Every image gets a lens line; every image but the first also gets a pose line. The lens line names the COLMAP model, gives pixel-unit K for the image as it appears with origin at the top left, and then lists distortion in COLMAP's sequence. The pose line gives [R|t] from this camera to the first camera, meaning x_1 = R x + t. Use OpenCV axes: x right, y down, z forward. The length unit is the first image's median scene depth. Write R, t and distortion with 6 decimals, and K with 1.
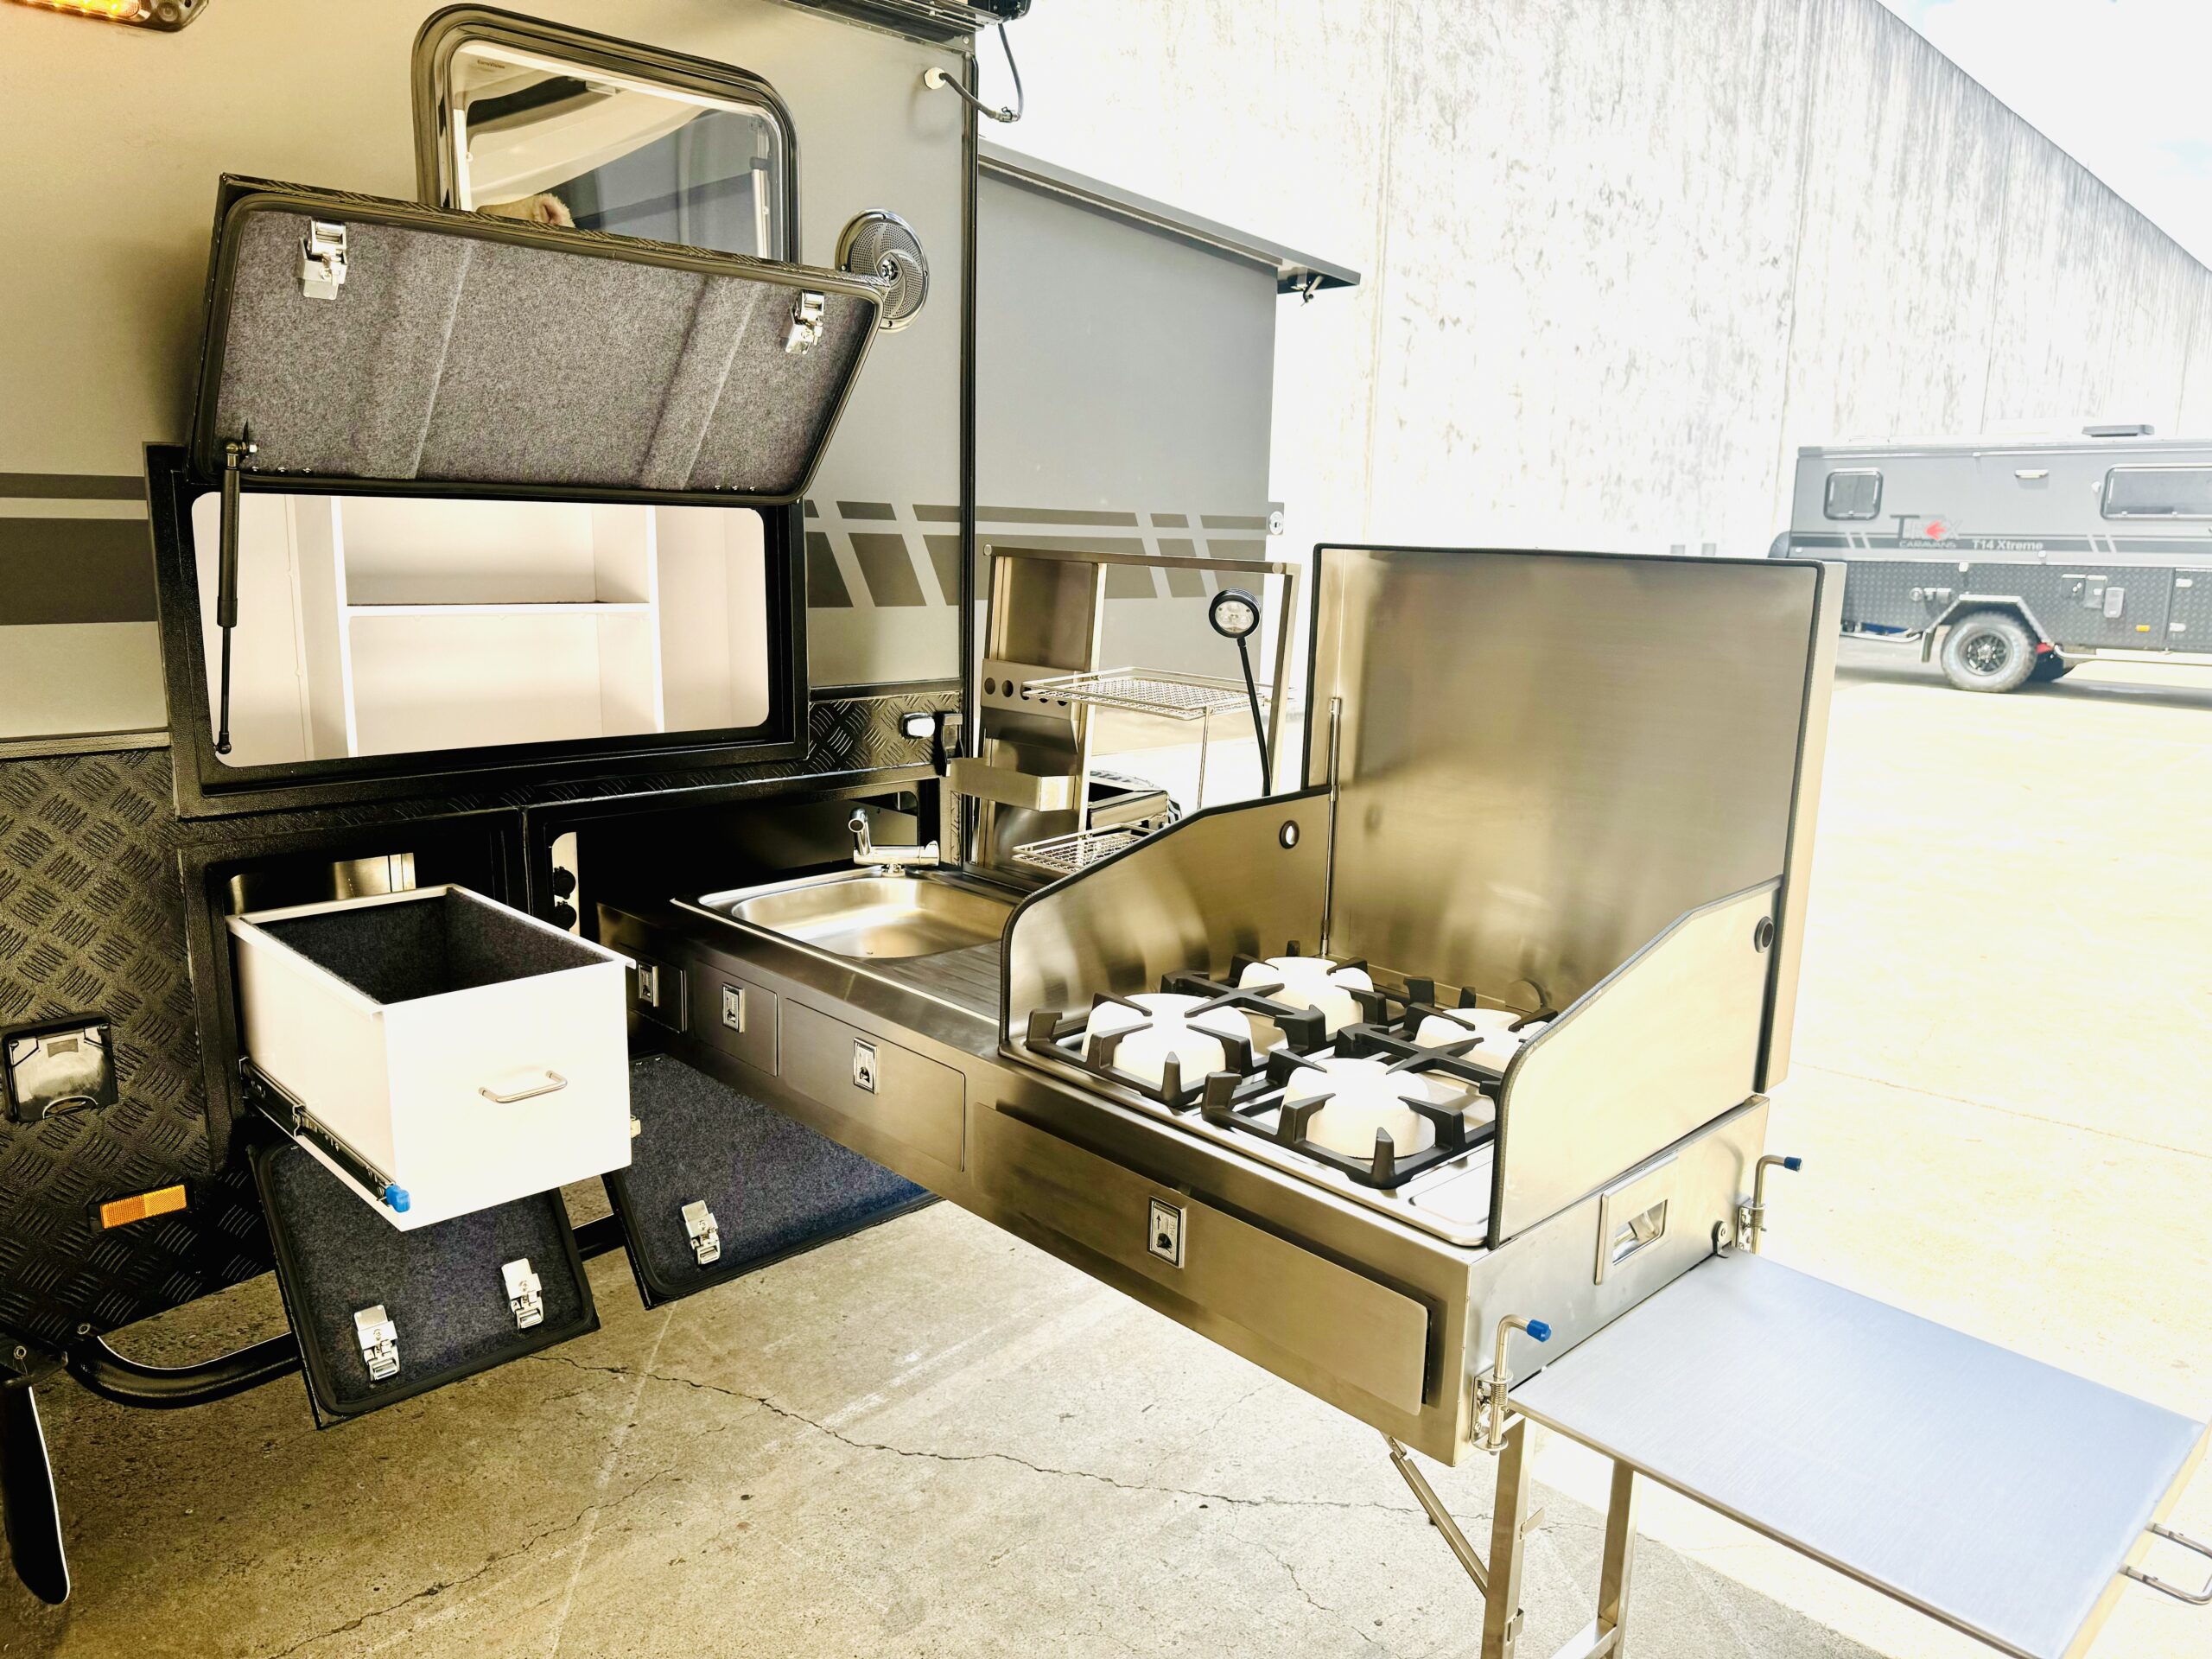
lens RADIAL K [[1525.3, 0, 1062.9], [0, 1525.3, 845.4], [0, 0, 1]] dist [0.072136, -0.100914]
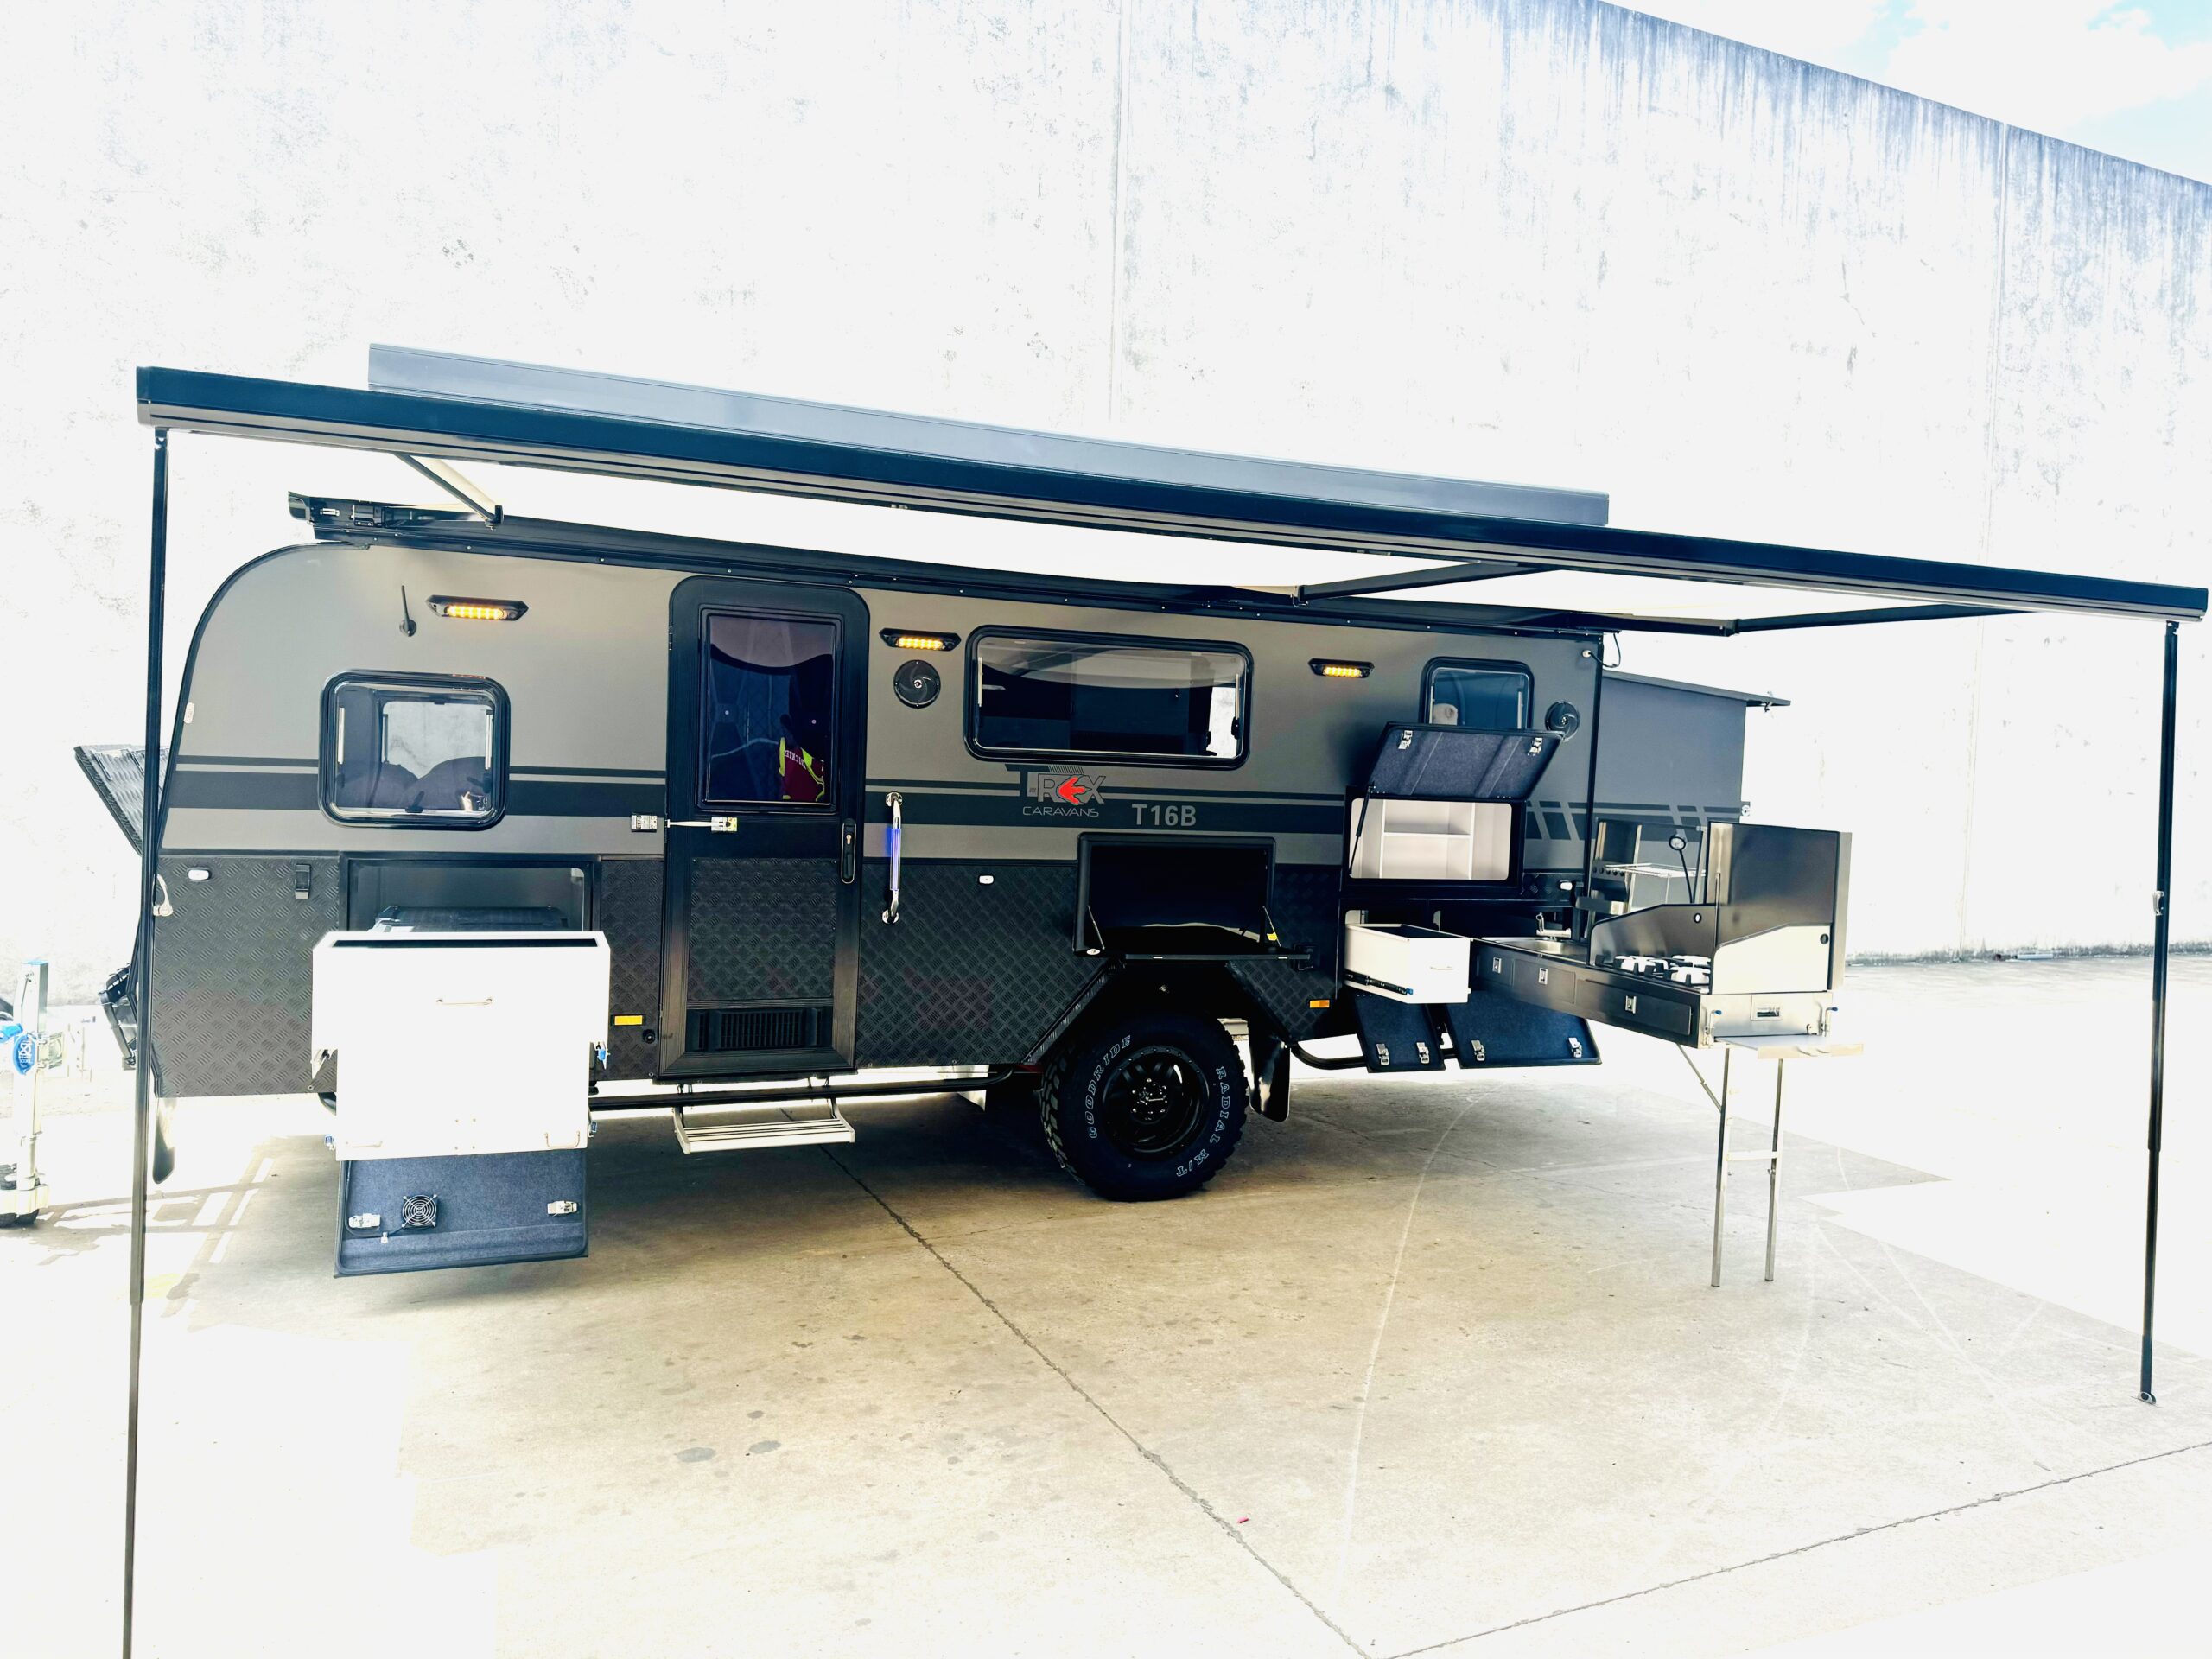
lens RADIAL K [[1525.3, 0, 1062.9], [0, 1525.3, 845.4], [0, 0, 1]] dist [0.072136, -0.100914]
pose [[0.916020, 0.036570, -0.399463, 0.177828], [-0.101691, 0.984475, -0.143065, 0.344633], [0.388029, 0.171672, 0.905518, -1.861957]]
